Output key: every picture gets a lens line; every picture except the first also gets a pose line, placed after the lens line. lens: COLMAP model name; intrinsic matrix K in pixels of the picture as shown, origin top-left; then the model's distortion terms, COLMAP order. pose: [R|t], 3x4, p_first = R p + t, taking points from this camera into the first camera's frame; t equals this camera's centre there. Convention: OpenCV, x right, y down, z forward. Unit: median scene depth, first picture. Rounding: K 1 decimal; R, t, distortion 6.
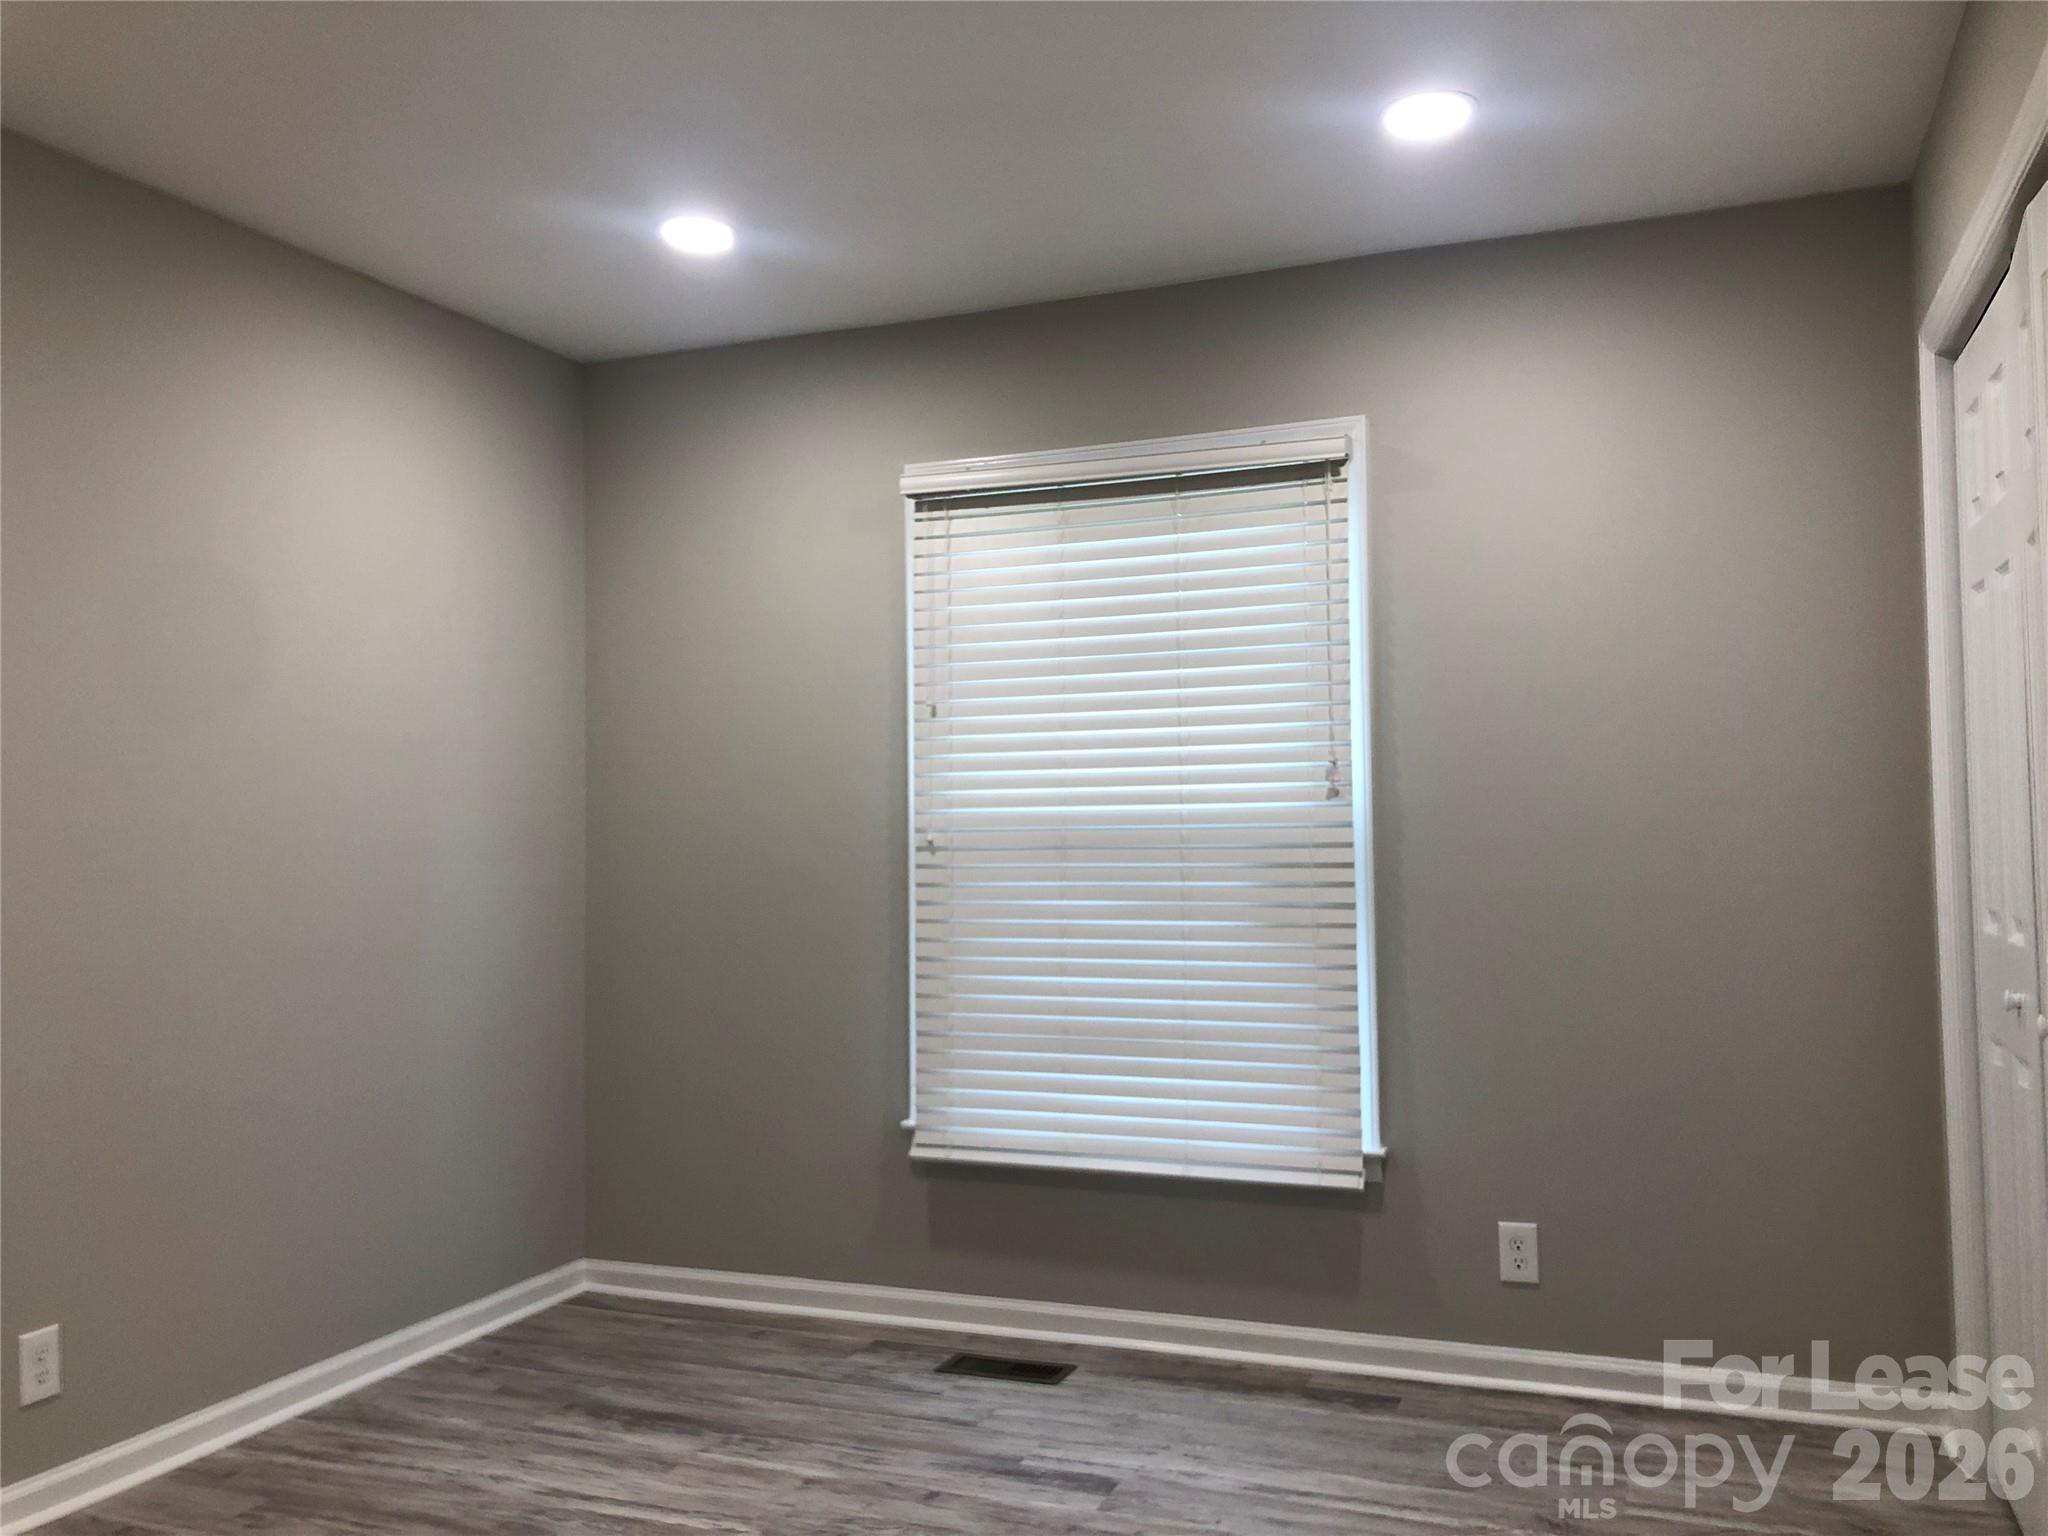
lens RADIAL K [[1645.0, 0, 1024.0], [0, 1645.0, 768.0], [0, 0, 1]] dist [-0.070730, -0.000639]
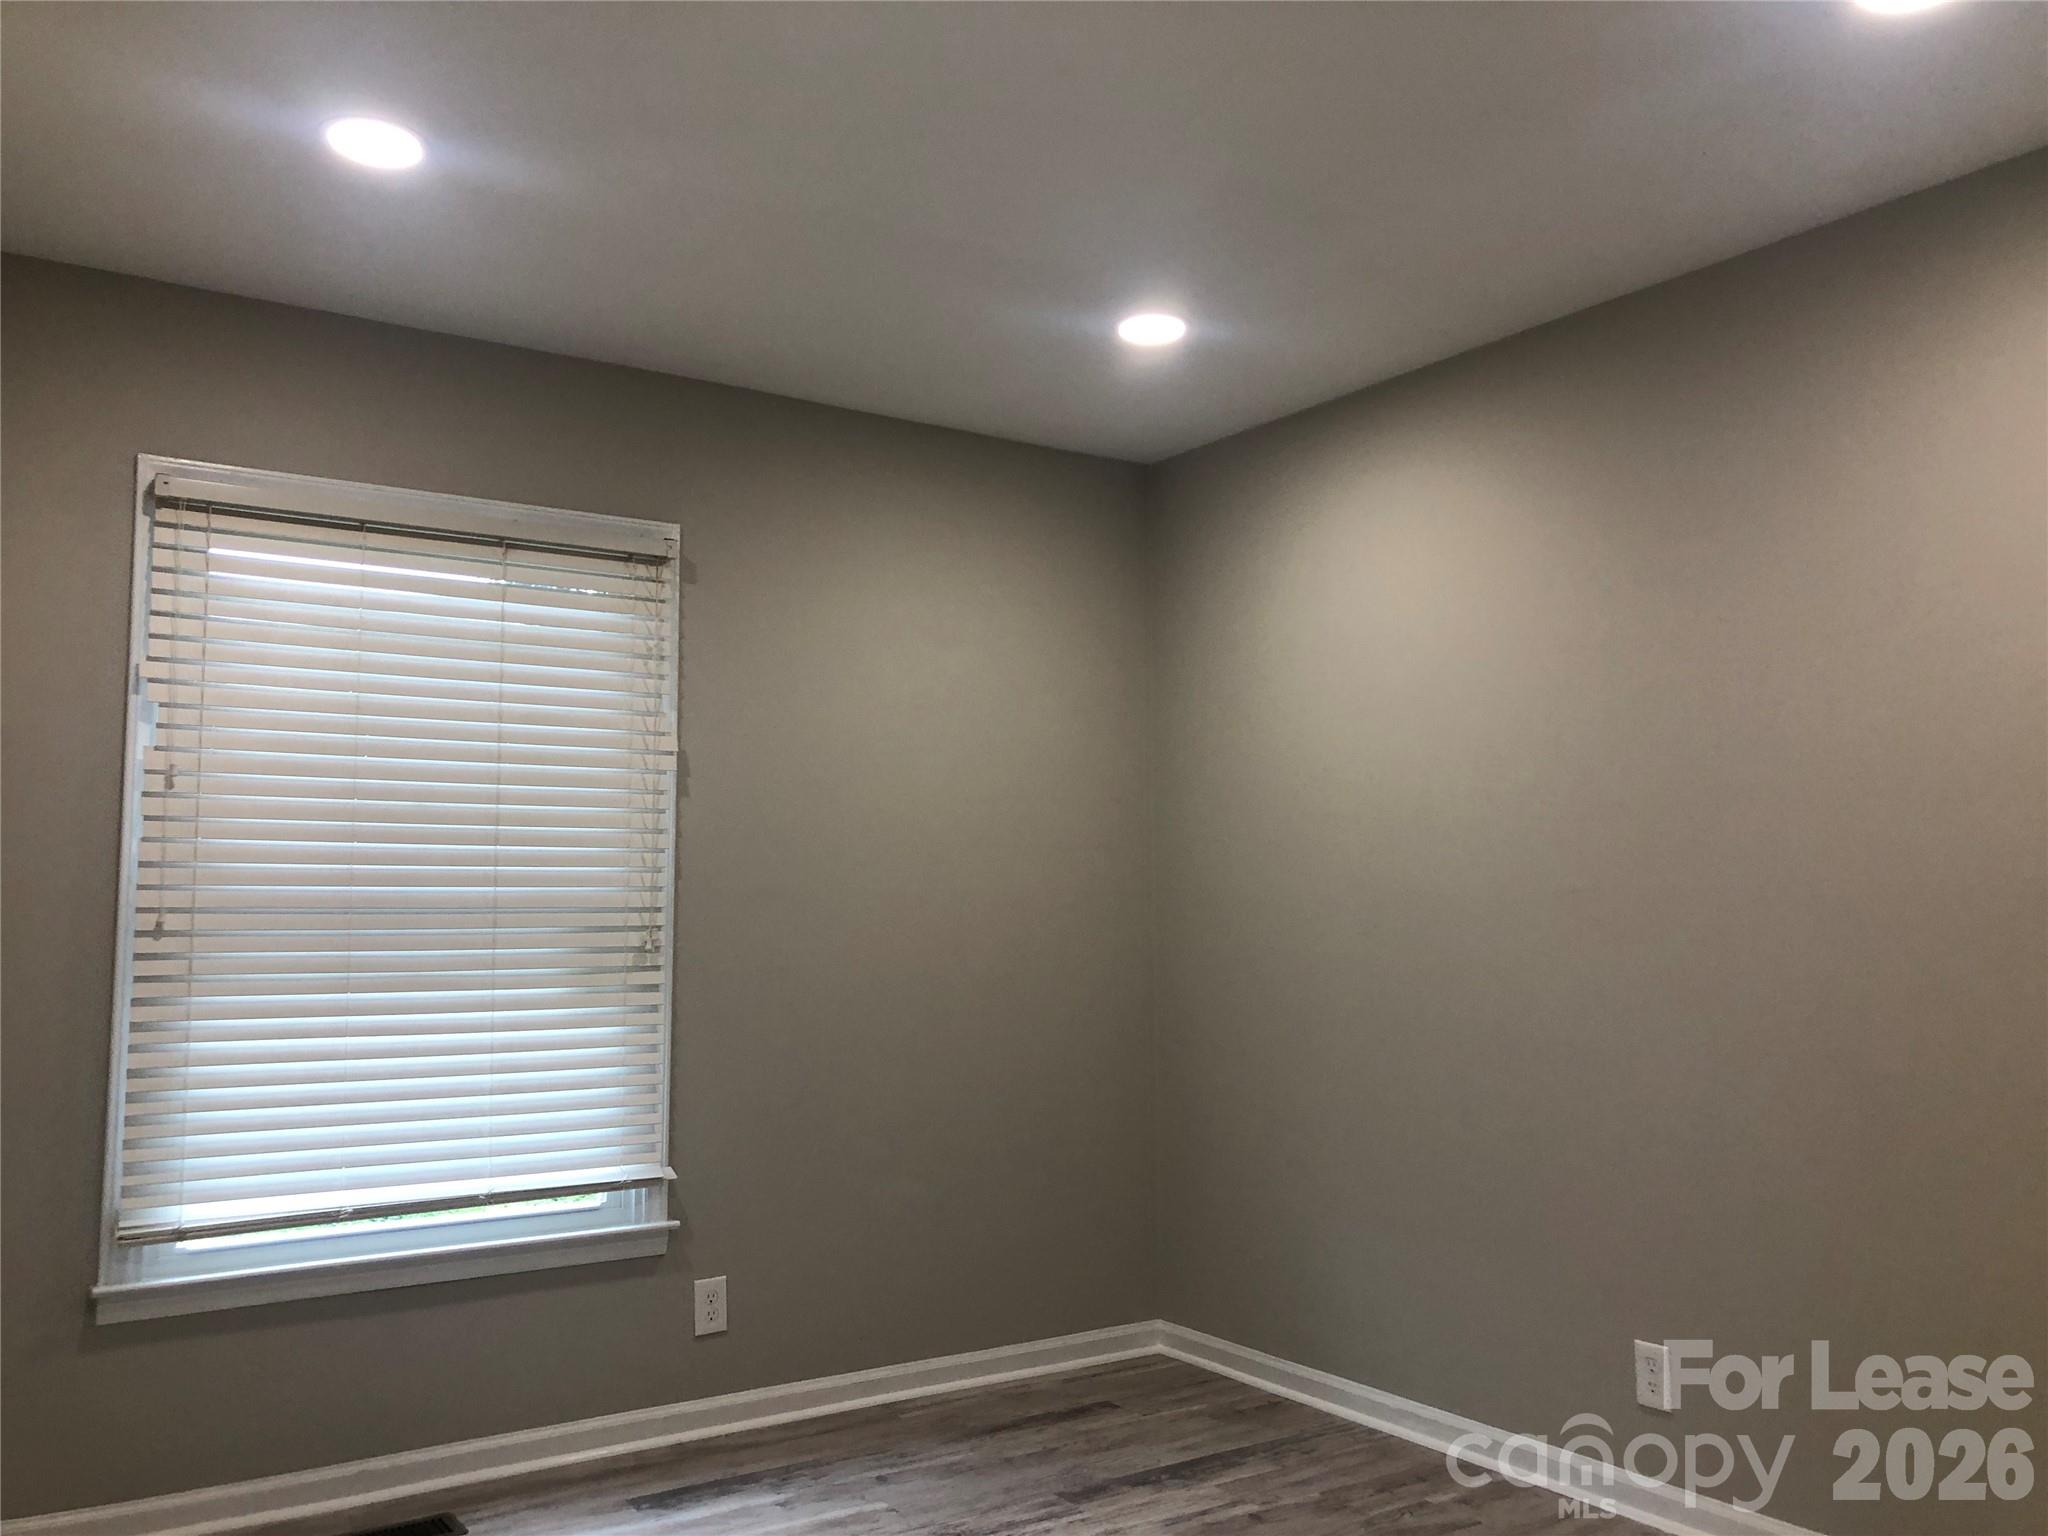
lens RADIAL K [[1633.8, 0, 1024.0], [0, 1633.8, 768.0], [0, 0, 1]] dist [0.003537, 0.001434]
pose [[0.541410, 0.085302, 0.836420, -0.516665], [-0.034624, 0.996258, -0.079191, 0.017874], [-0.840046, 0.013914, 0.542337, 0.219345]]
